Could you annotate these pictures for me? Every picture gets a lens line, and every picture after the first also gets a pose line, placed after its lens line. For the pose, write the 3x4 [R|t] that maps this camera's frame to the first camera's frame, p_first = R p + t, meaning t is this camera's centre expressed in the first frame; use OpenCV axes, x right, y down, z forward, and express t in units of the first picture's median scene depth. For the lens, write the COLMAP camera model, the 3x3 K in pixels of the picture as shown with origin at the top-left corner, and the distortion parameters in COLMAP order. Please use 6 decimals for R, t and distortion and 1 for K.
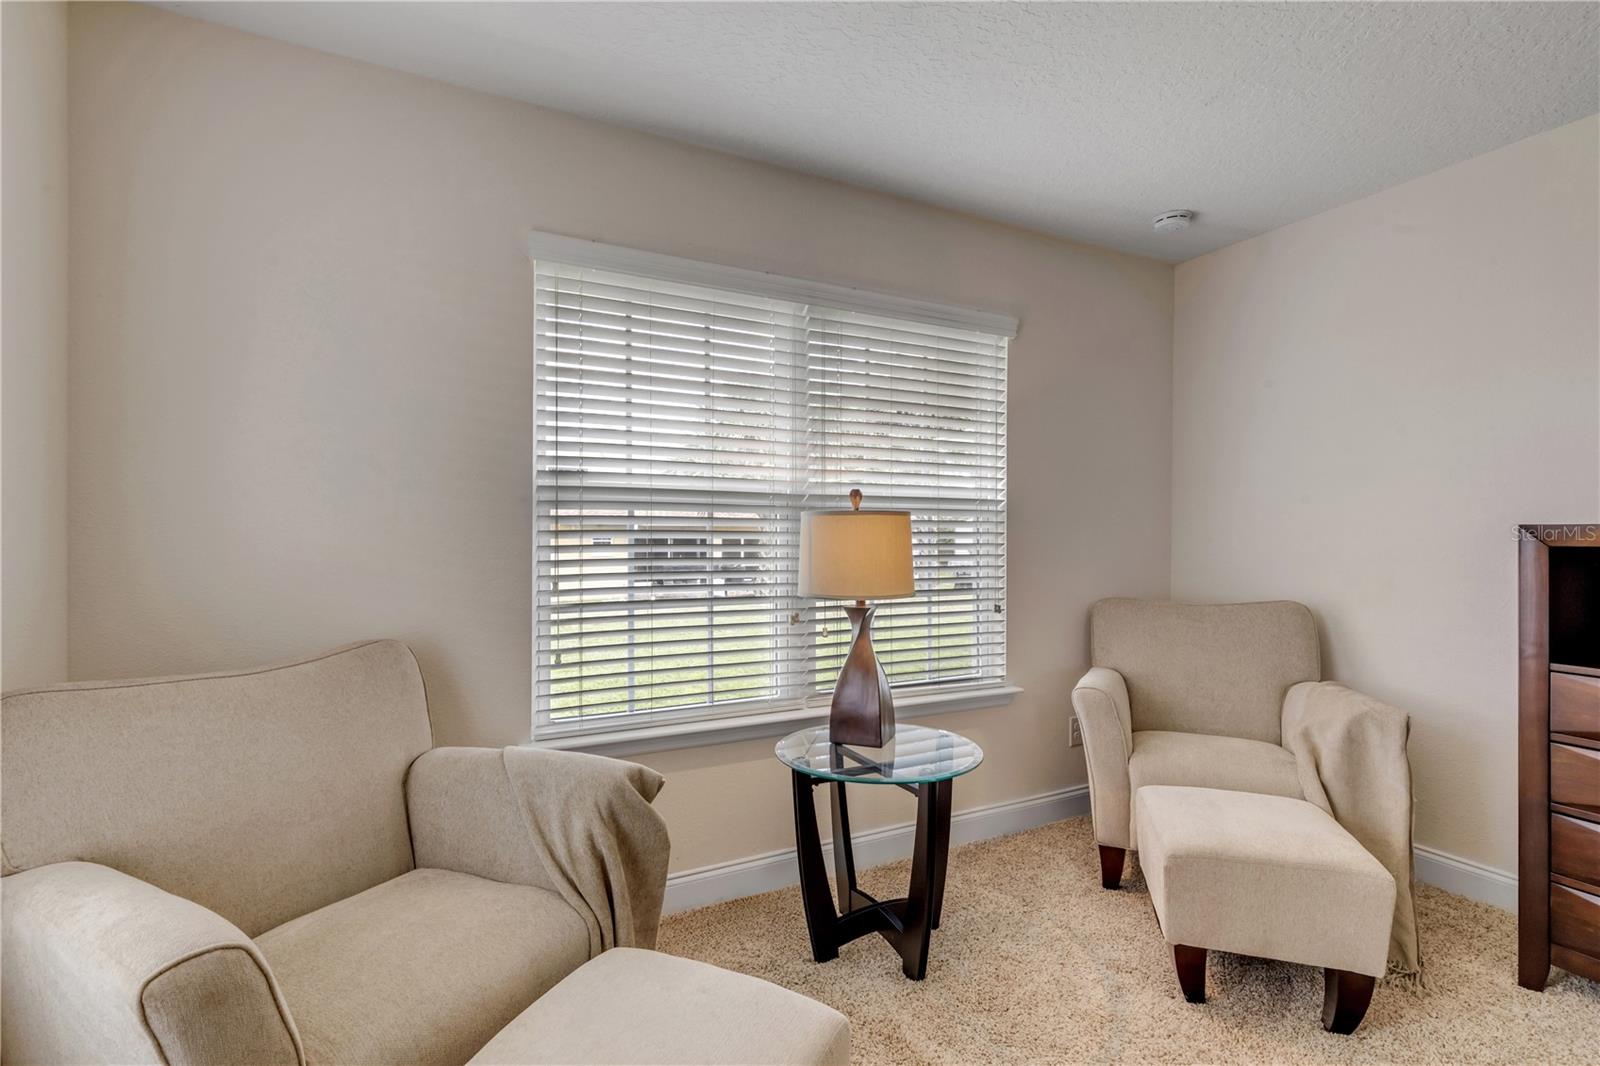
lens RADIAL K [[718.9, 0, 793.8], [0, 718.9, 531.1], [0, 0, 1]] dist [0.002481, -0.000480]
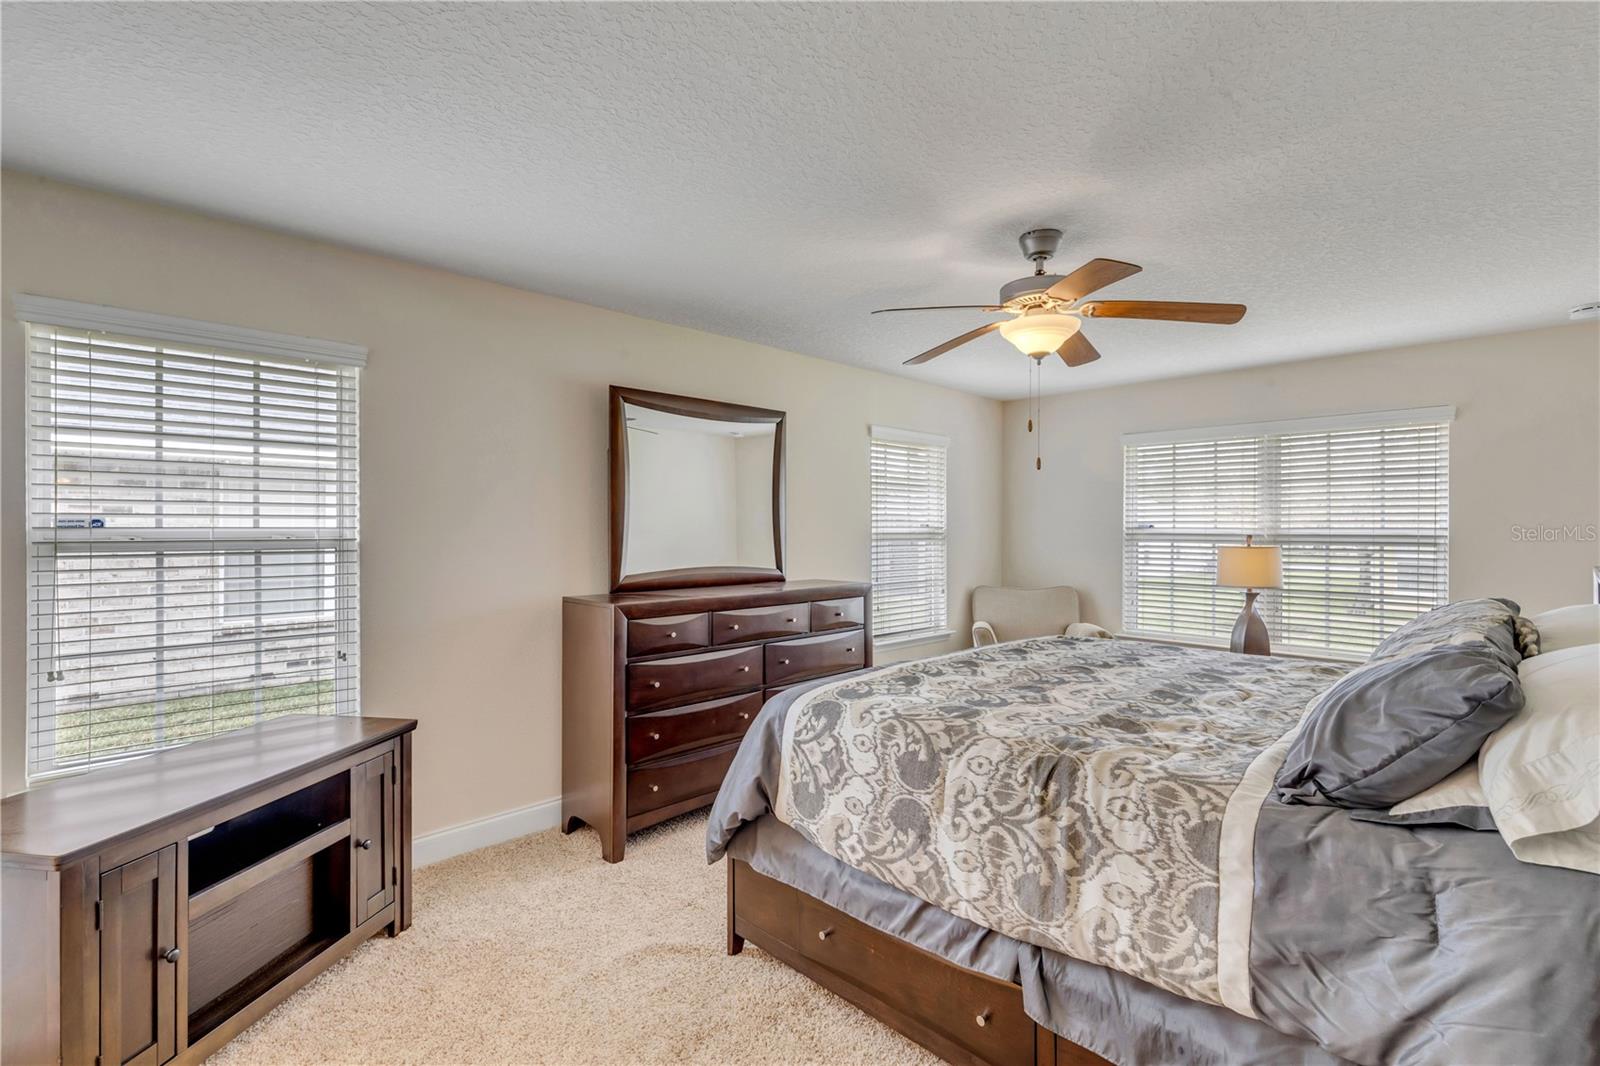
lens RADIAL K [[733.9, 0, 804.1], [0, 733.9, 530.7], [0, 0, 1]] dist [0.003279, 0.001042]
pose [[0.293260, 0.003124, -0.956028, 1.781425], [0.001008, 0.999993, 0.003576, -0.083527], [0.956032, -0.002012, 0.293255, -0.850596]]
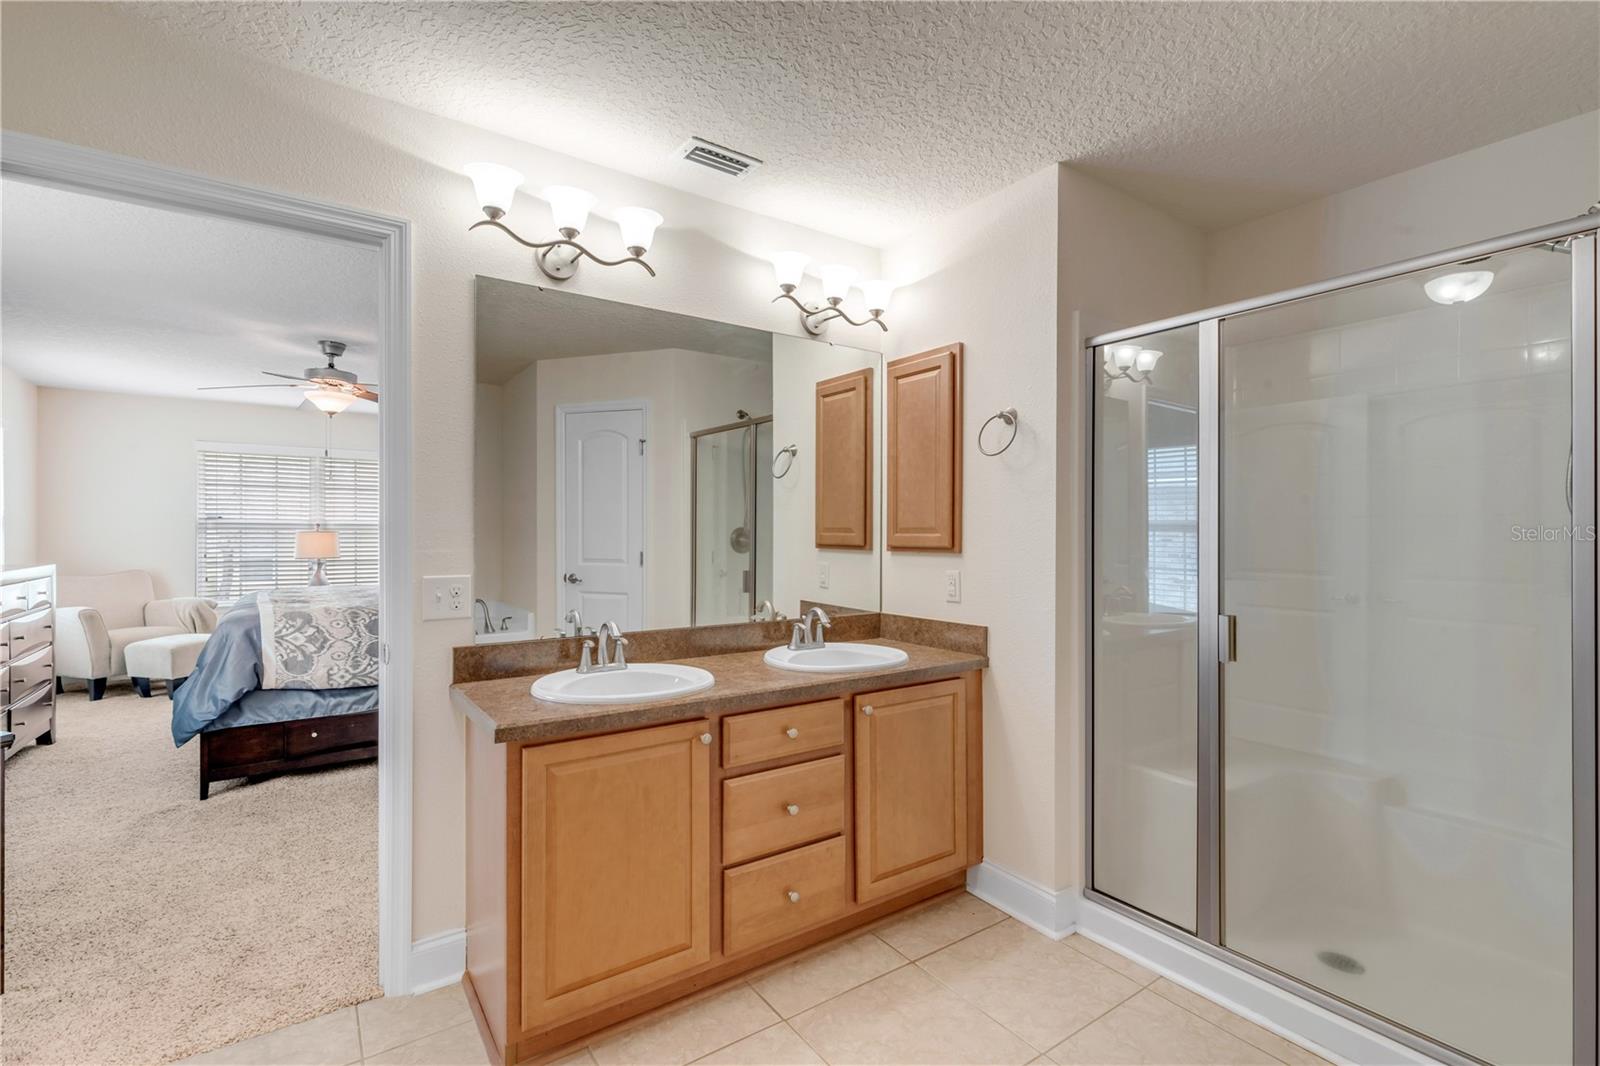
lens RADIAL K [[733.9, 0, 804.1], [0, 733.9, 530.7], [0, 0, 1]] dist [0.003279, 0.001042]
pose [[0.991445, 0.001588, 0.130514, 1.795510], [-0.001767, 0.999998, 0.001256, -0.038022], [-0.130512, -0.001476, 0.991446, -2.457183]]
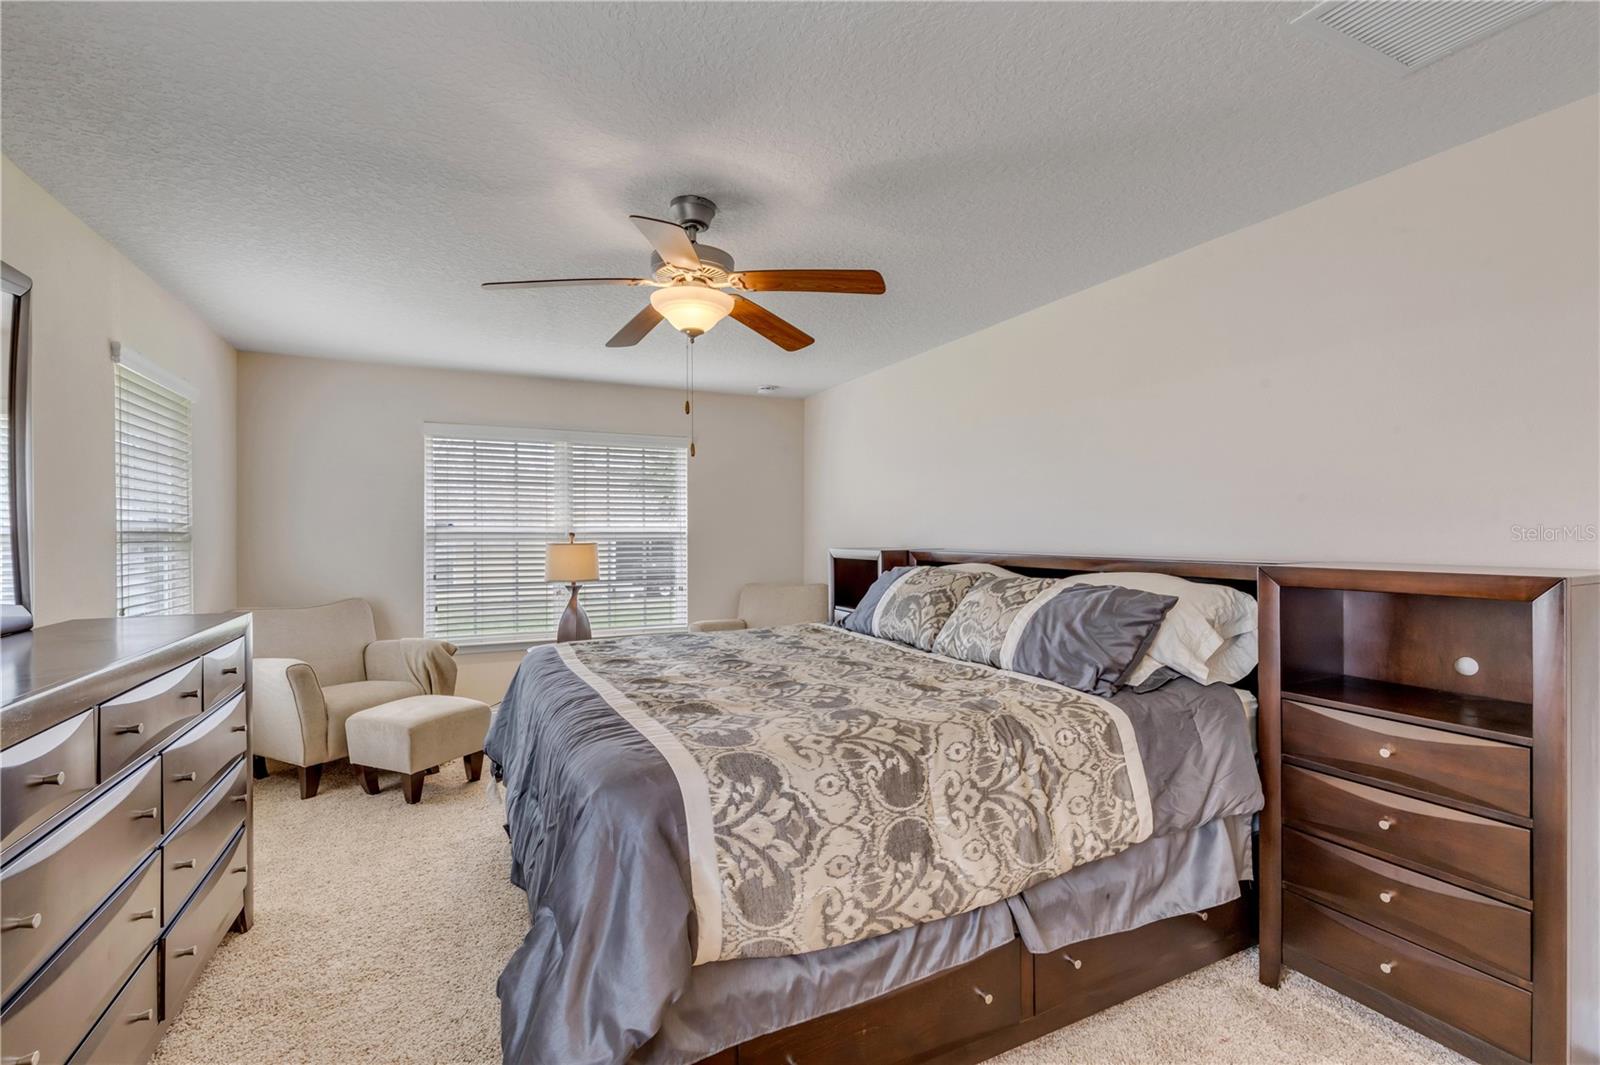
lens RADIAL K [[718.9, 0, 793.8], [0, 718.9, 530.6], [0, 0, 1]] dist [0.002481, -0.000480]
pose [[0.999508, -0.003756, -0.031138, 0.873214], [0.003757, 0.999993, -0.000003, -0.064189], [0.031138, -0.000114, 0.999515, -1.238629]]
